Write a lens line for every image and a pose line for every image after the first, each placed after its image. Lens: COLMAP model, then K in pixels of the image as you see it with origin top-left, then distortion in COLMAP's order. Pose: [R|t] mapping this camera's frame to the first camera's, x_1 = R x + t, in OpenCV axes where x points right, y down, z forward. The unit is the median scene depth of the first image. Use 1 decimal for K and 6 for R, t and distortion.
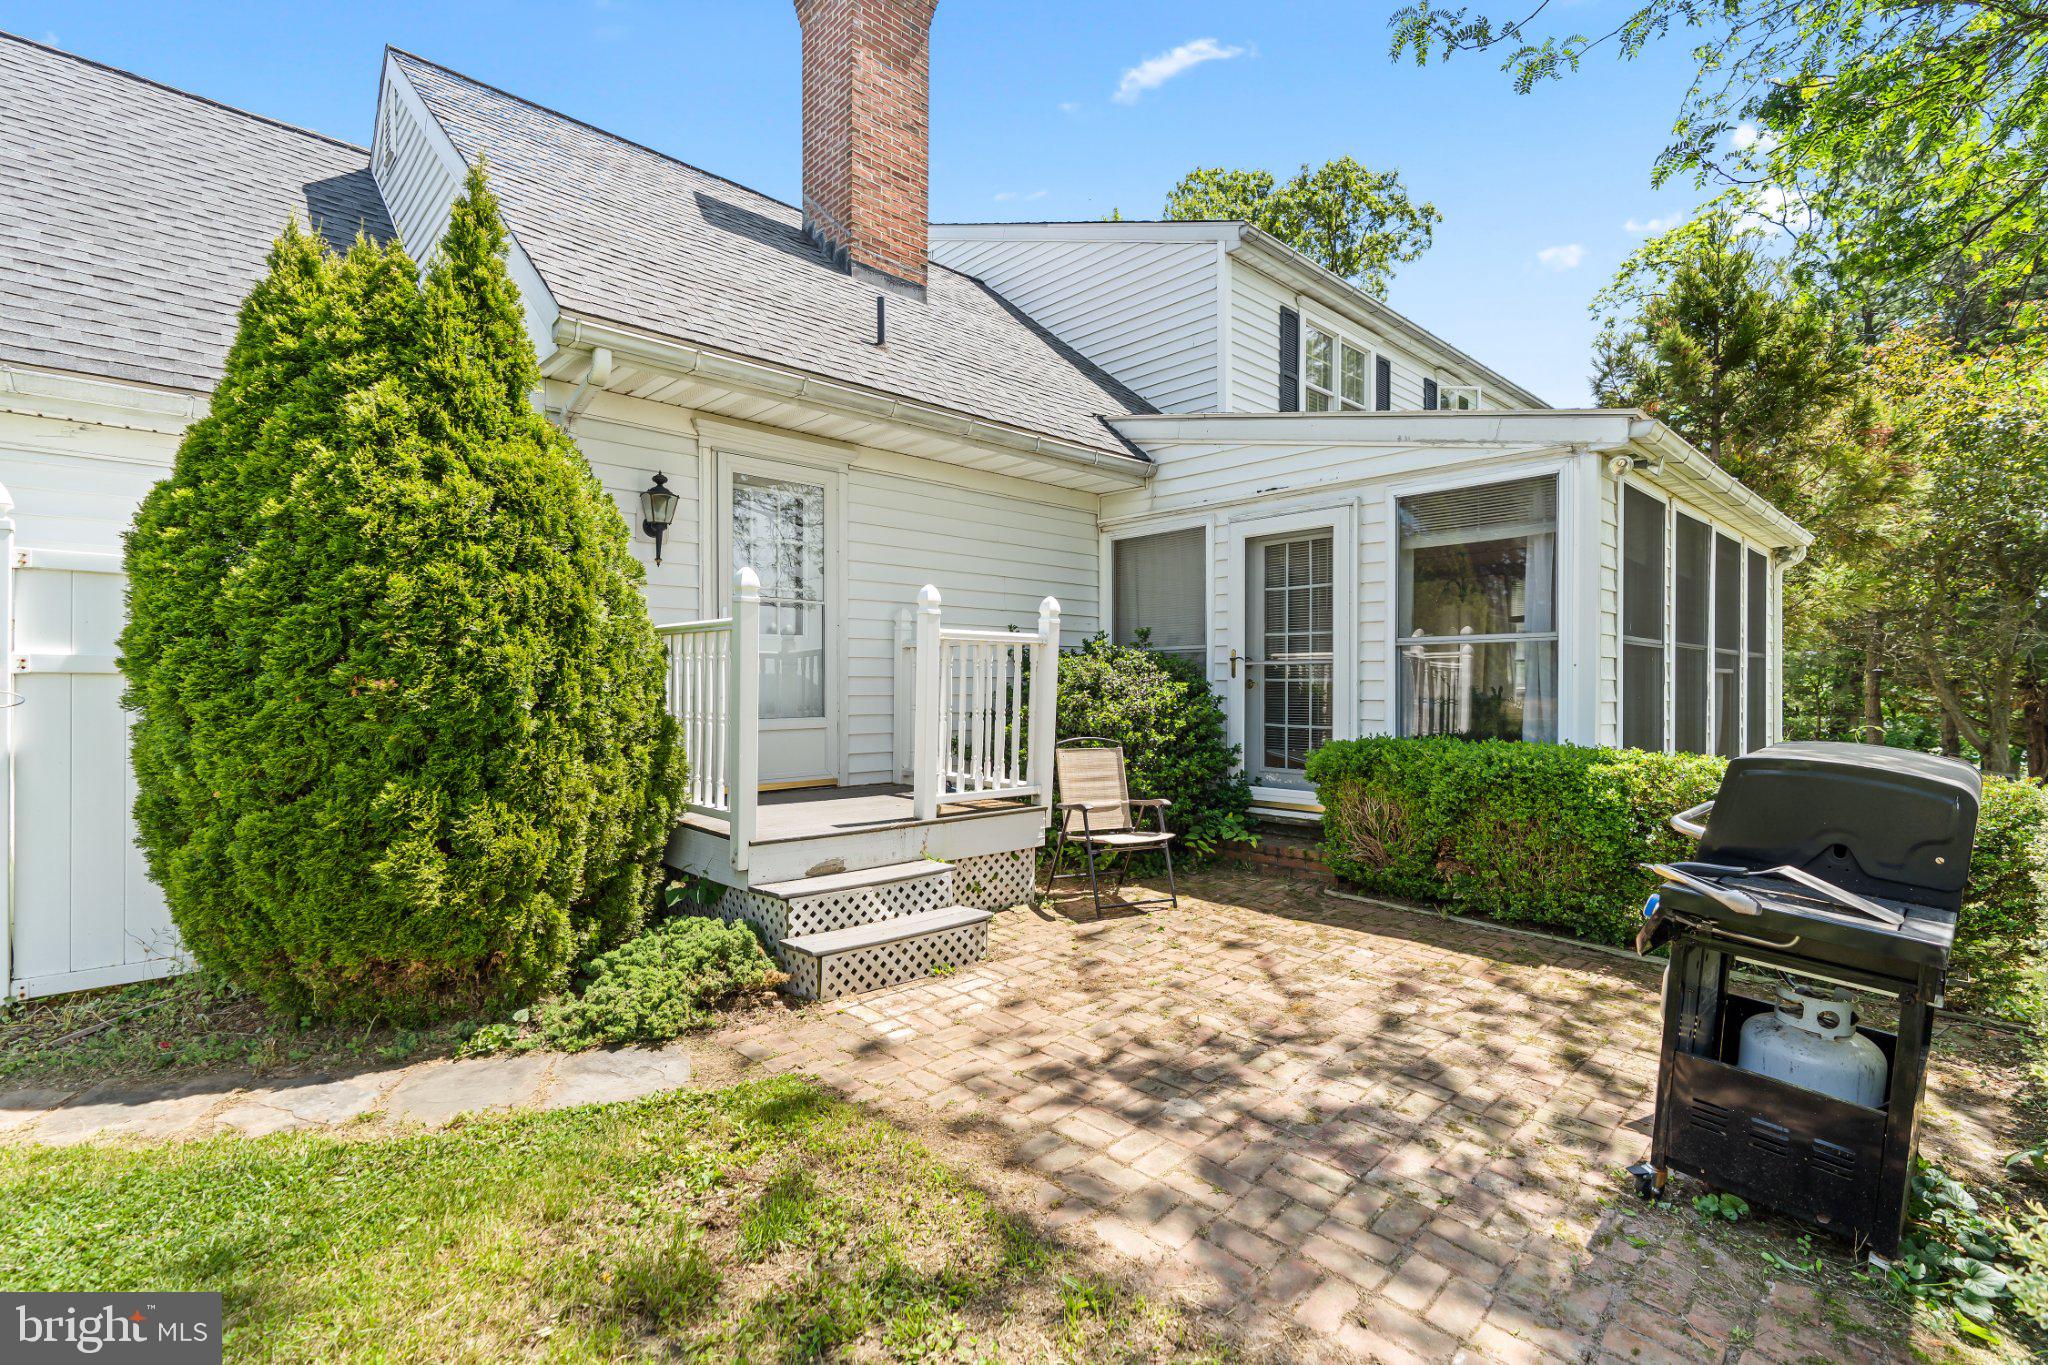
lens RADIAL K [[930.4, 0, 1024.4], [0, 930.4, 690.0], [0, 0, 1]] dist [0.001655, 0.000977]
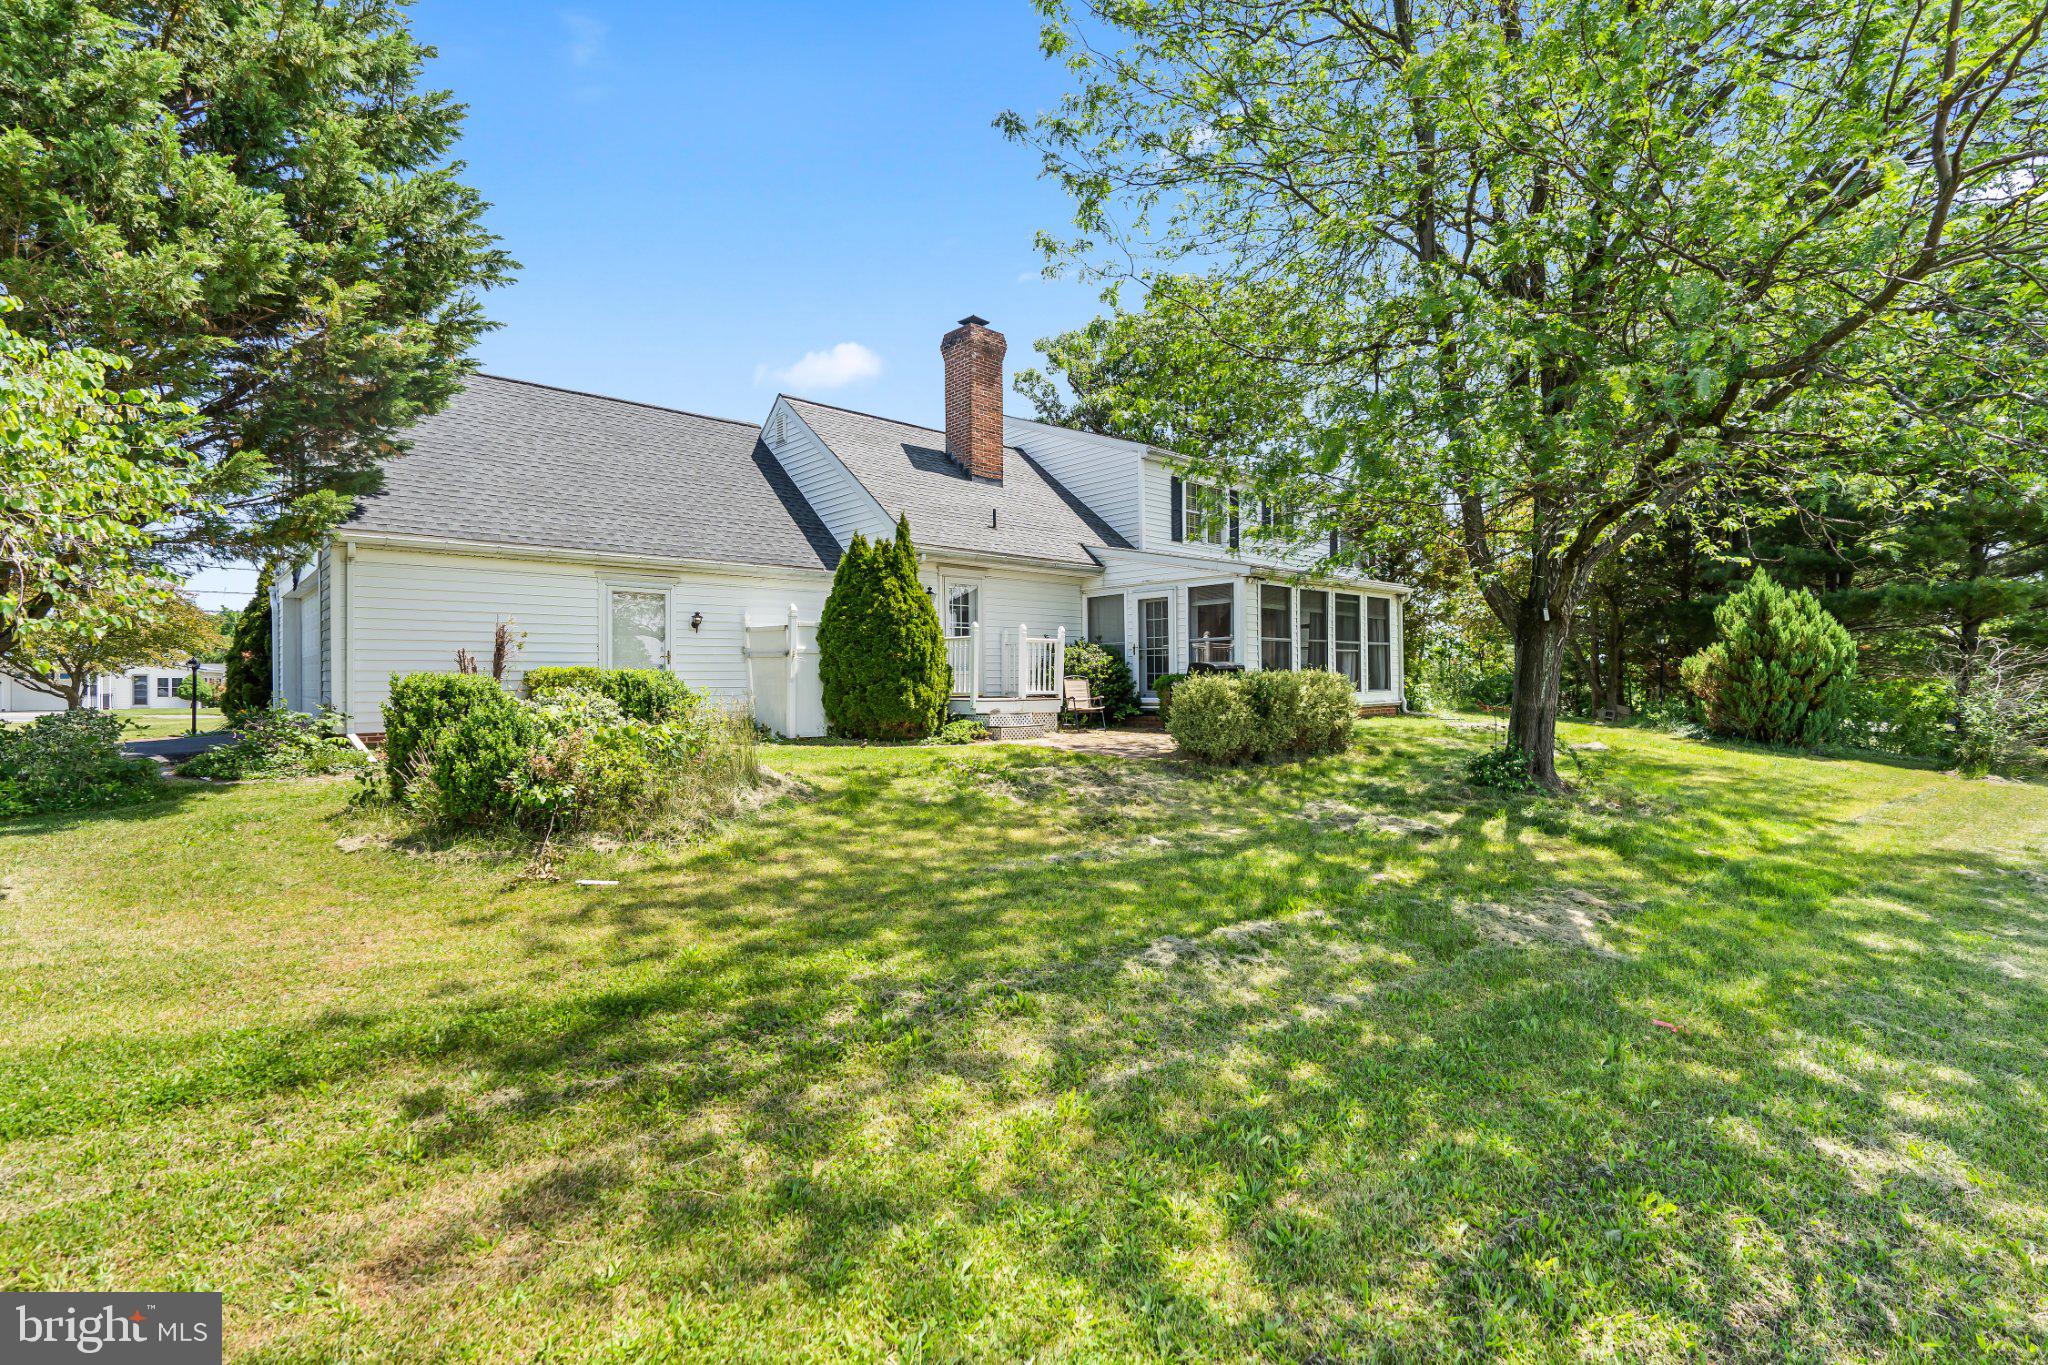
lens RADIAL K [[887.6, 0, 1024.0], [0, 887.6, 668.7], [0, 0, 1]] dist [-0.003753, -0.000120]
pose [[0.999876, -0.010617, -0.011633, -0.050197], [0.010394, 0.999763, -0.019118, 0.072094], [0.011833, 0.018994, 0.999750, -1.517199]]
